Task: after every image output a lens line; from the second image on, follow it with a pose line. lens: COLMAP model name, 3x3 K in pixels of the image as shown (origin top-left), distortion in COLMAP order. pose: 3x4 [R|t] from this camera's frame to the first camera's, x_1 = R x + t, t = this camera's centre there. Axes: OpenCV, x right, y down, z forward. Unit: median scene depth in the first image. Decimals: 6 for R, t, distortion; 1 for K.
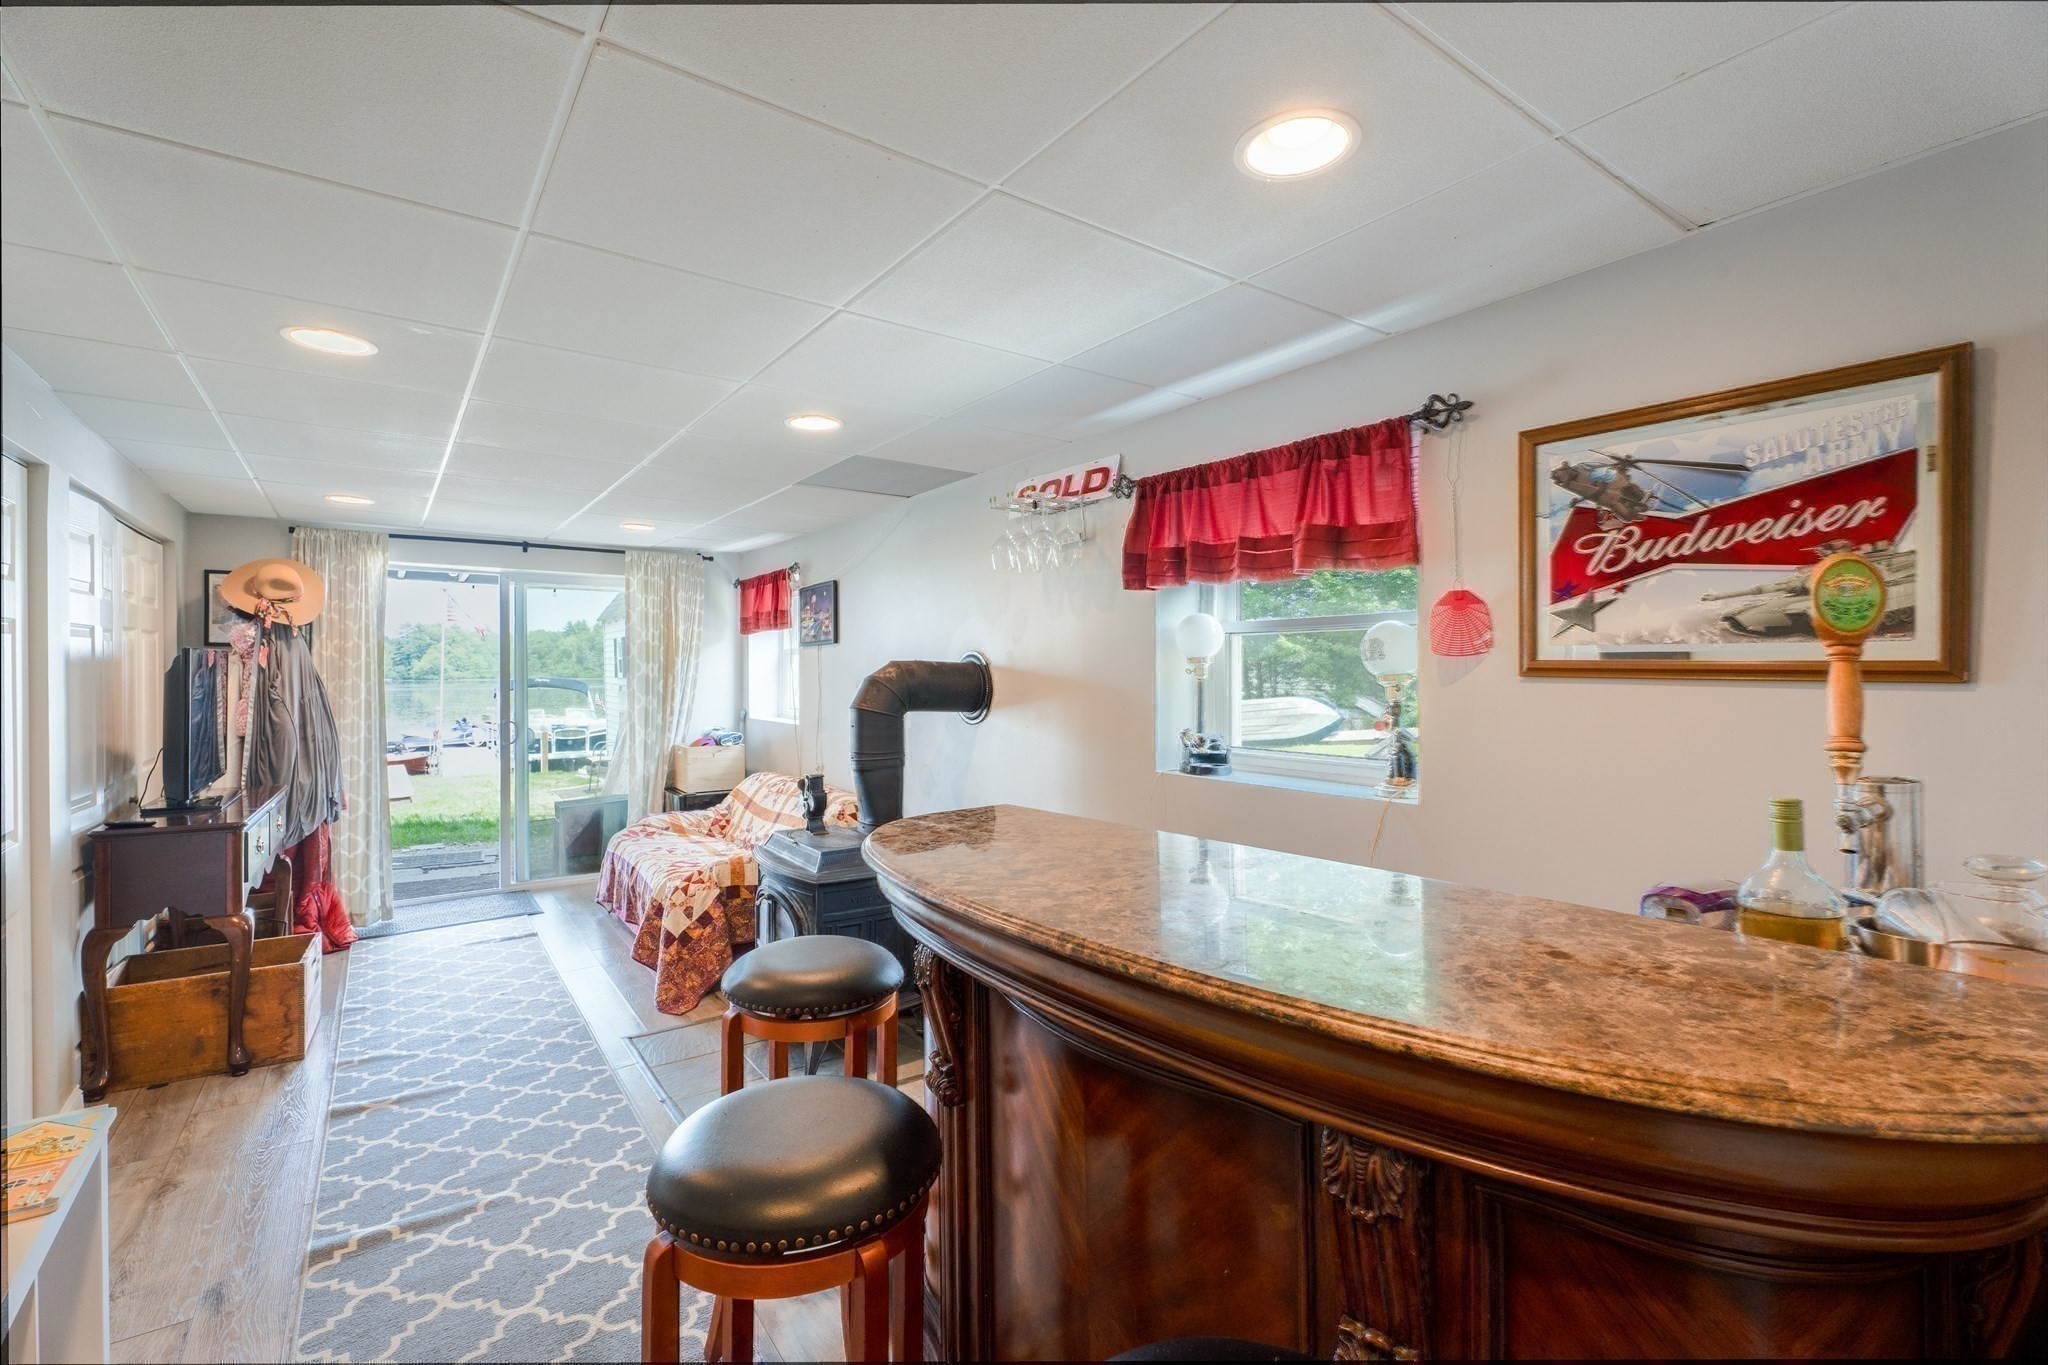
lens RADIAL K [[913.6, 0, 1015.5], [0, 913.6, 666.5], [0, 0, 1]] dist [0.001825, 0.000389]
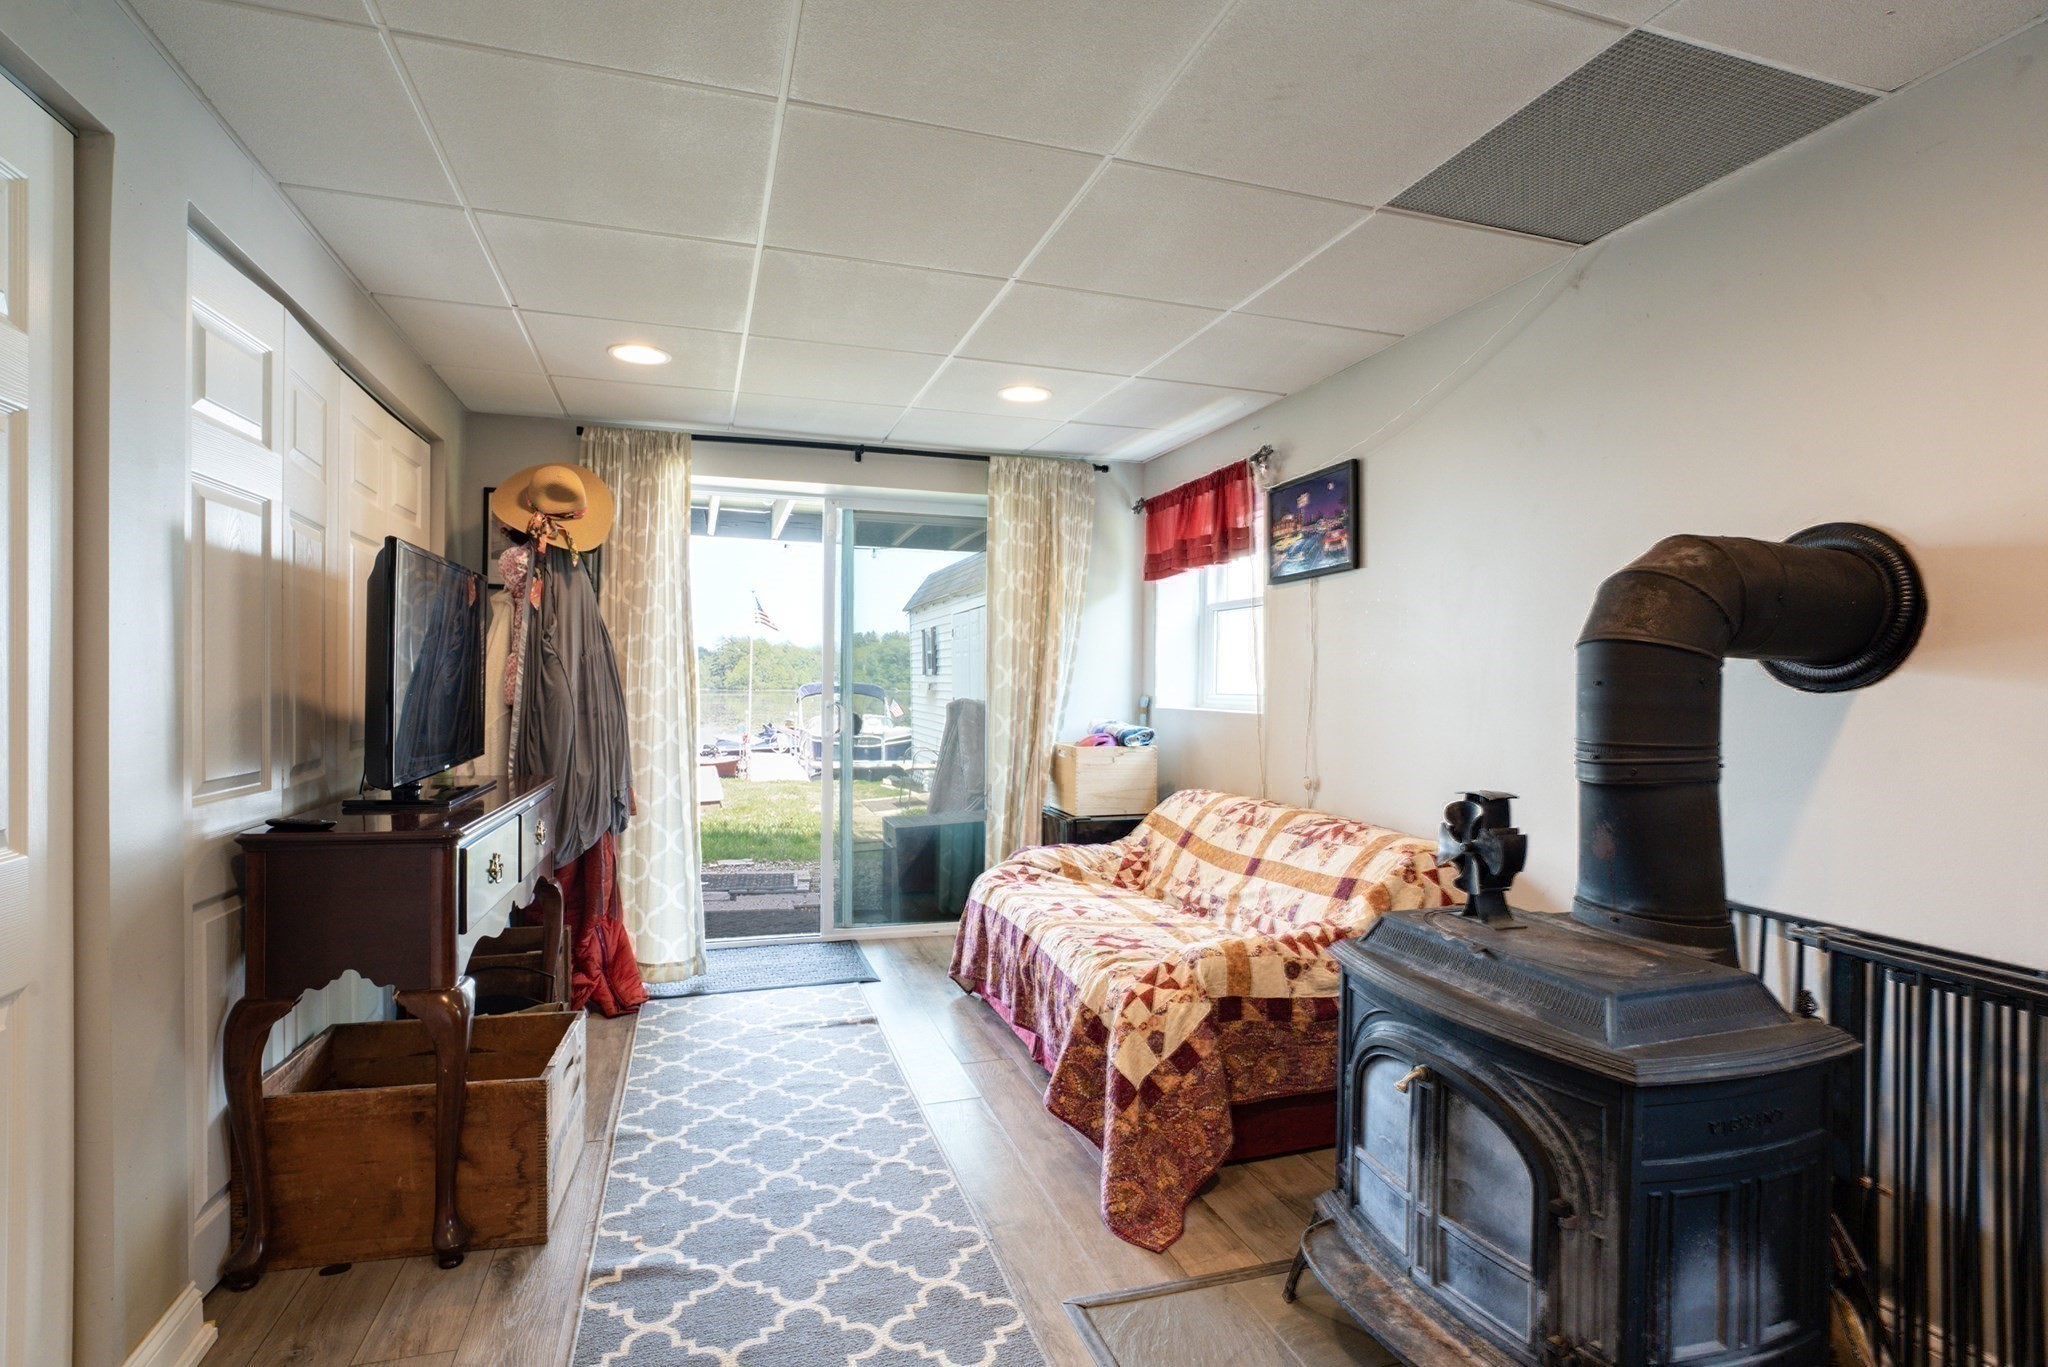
lens RADIAL K [[1017.6, 0, 1016.9], [0, 1017.6, 677.3], [0, 0, 1]] dist [-0.070526, 0.036896]
pose [[0.954233, 0.009543, -0.298913, -0.234270], [-0.010512, 0.999943, -0.001635, 0.051549], [0.298880, 0.004703, 0.954279, 0.370757]]
